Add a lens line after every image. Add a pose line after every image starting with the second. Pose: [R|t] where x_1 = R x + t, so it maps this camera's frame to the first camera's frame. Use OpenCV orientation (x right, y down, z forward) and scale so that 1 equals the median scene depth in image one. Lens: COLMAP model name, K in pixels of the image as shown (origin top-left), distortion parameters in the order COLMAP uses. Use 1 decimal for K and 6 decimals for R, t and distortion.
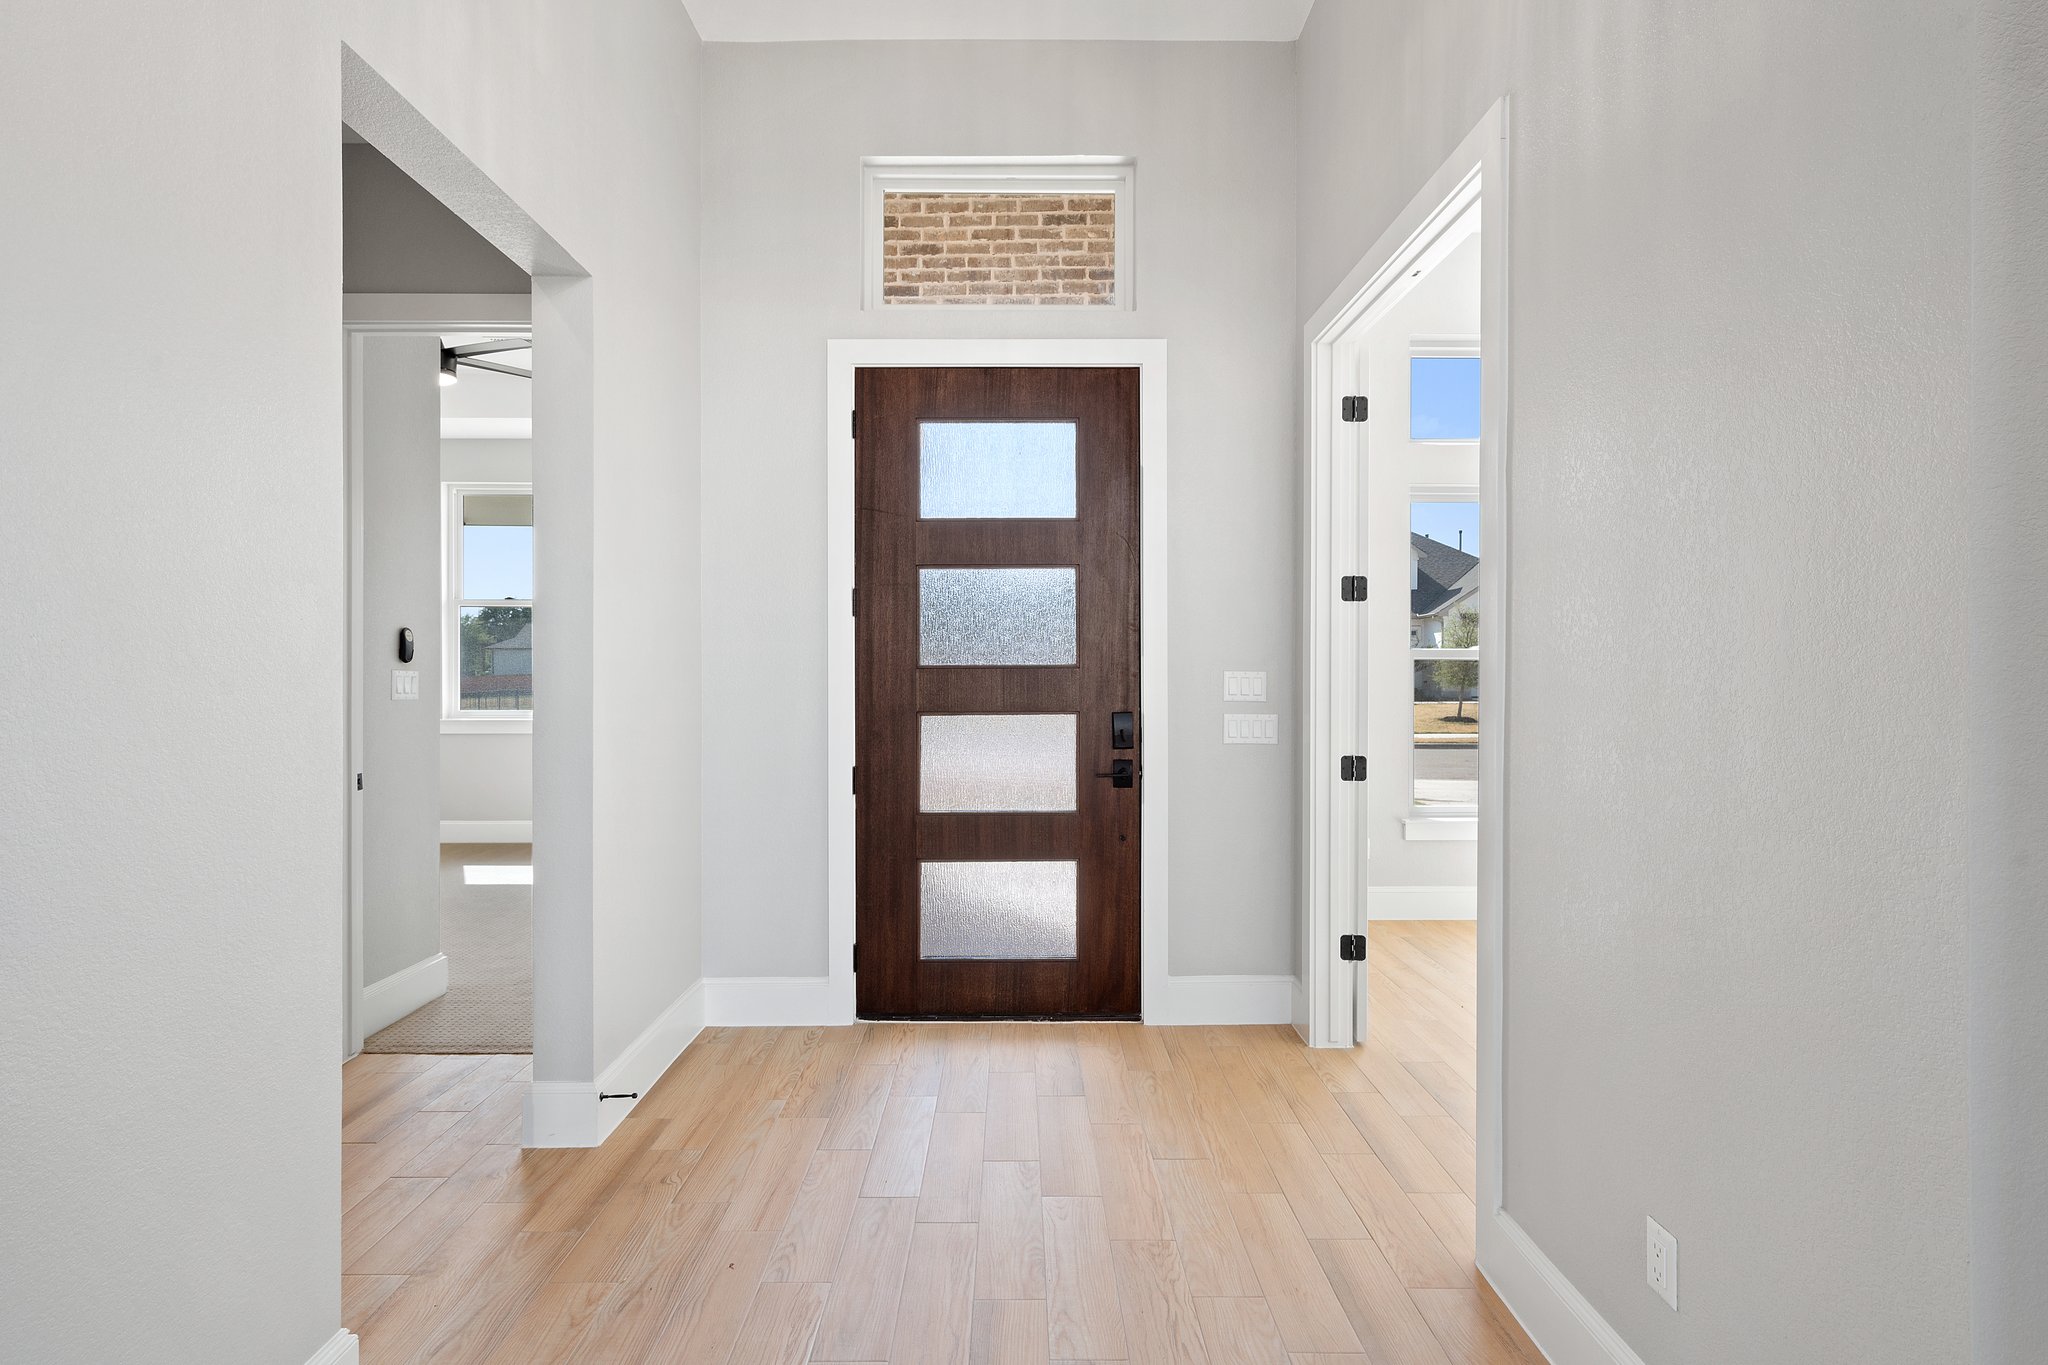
lens RADIAL K [[999.2, 0, 1039.6], [0, 999.2, 675.9], [0, 0, 1]] dist [0.005565, 0.001110]
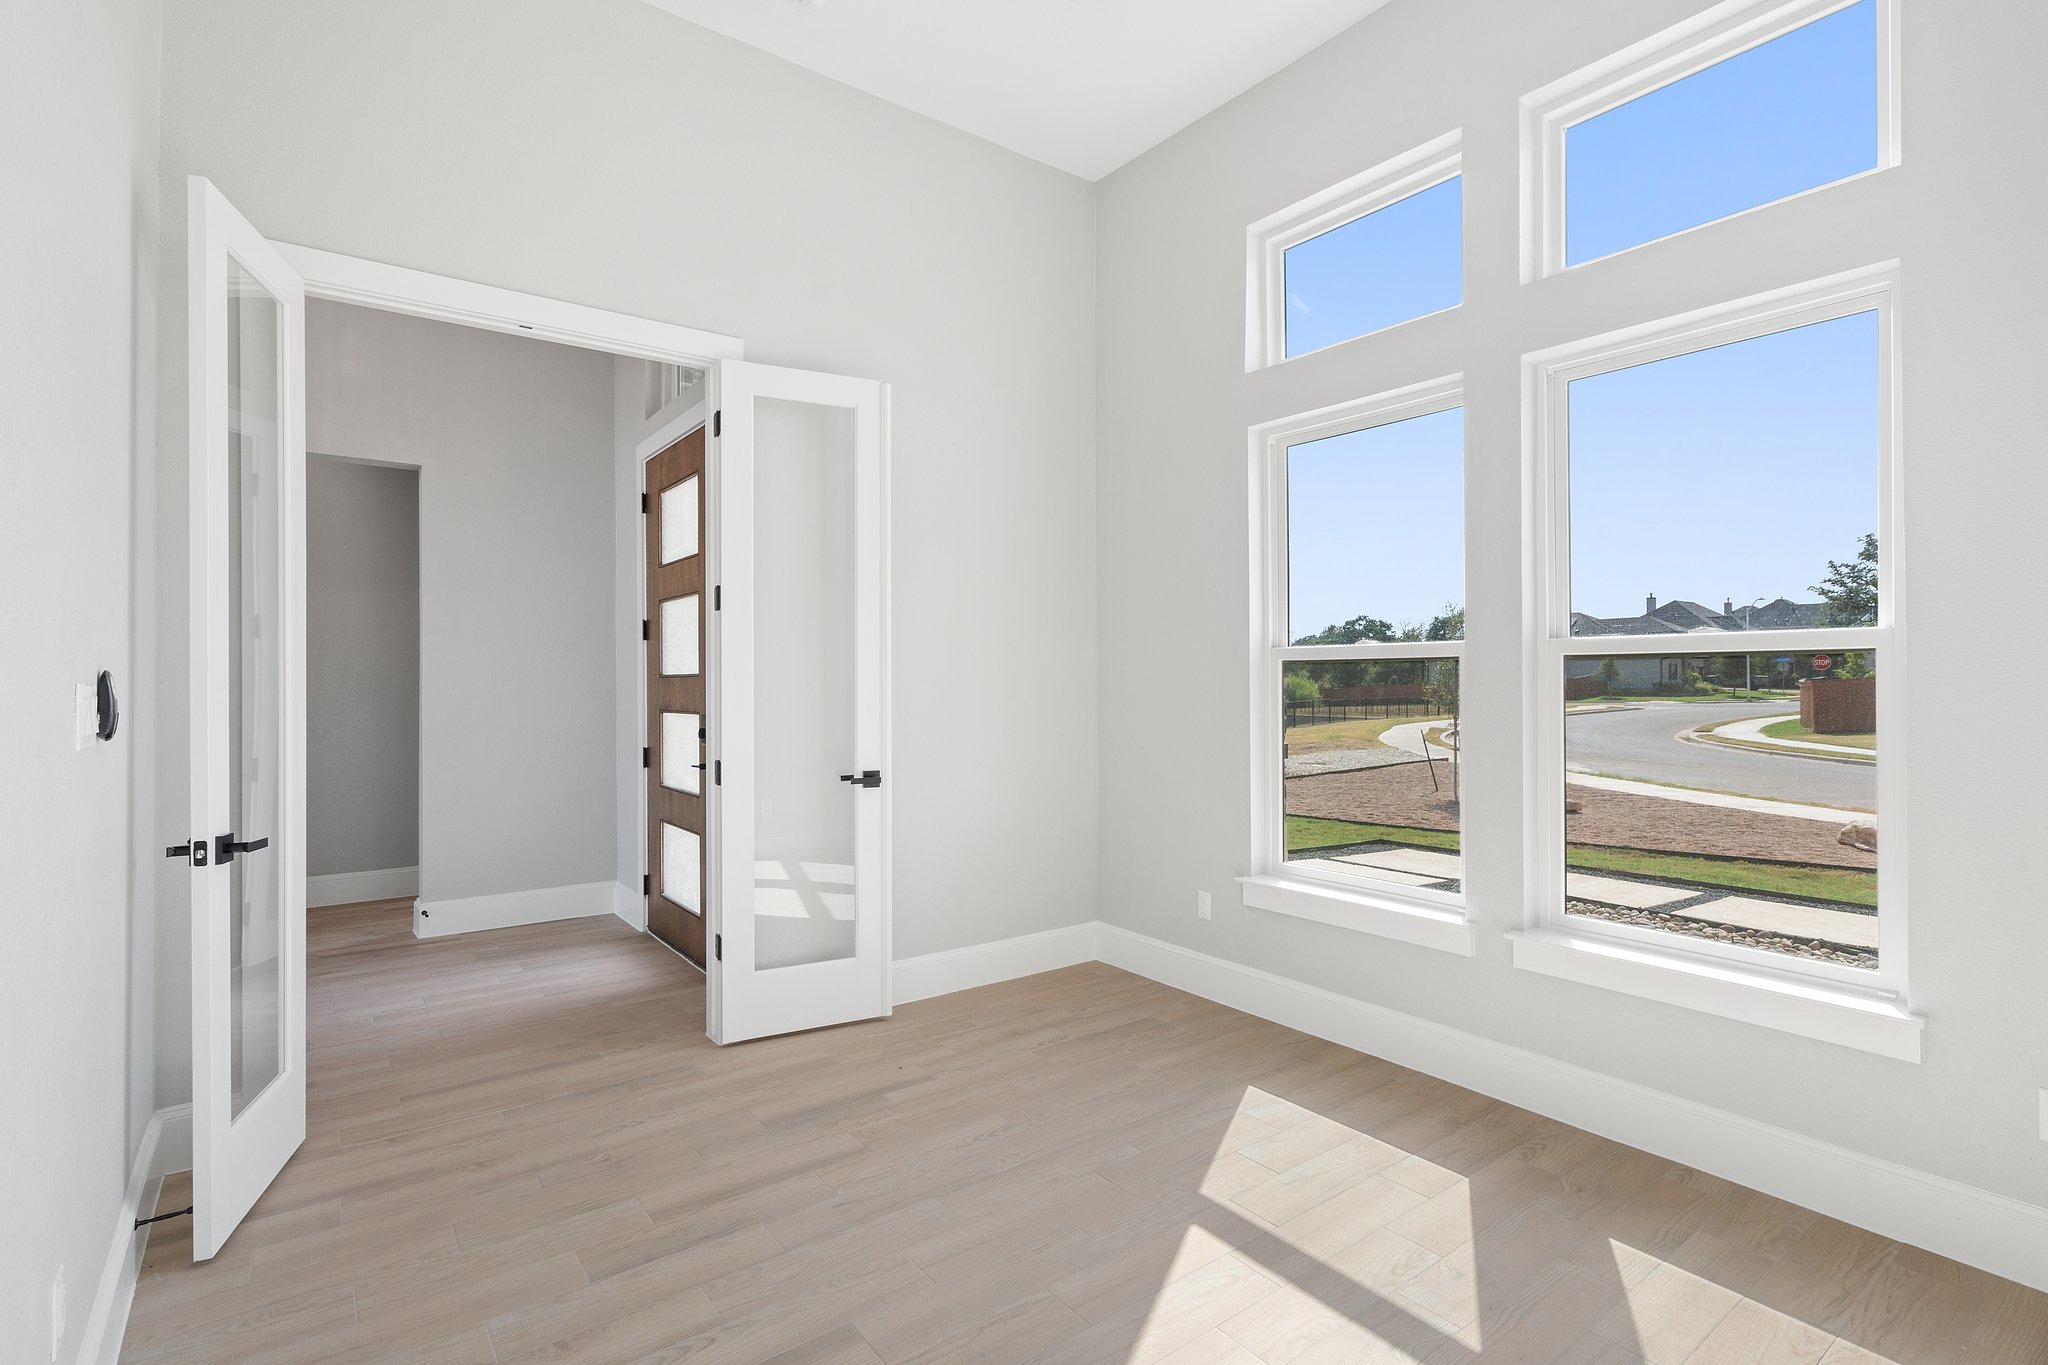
lens RADIAL K [[999.2, 0, 1017.4], [0, 999.2, 675.8], [0, 0, 1]] dist [0.005565, 0.001110]
pose [[0.578889, -0.009655, -0.815349, 1.483485], [0.002806, 0.999948, -0.009849, -0.012630], [0.815402, 0.003413, 0.578886, 0.692778]]
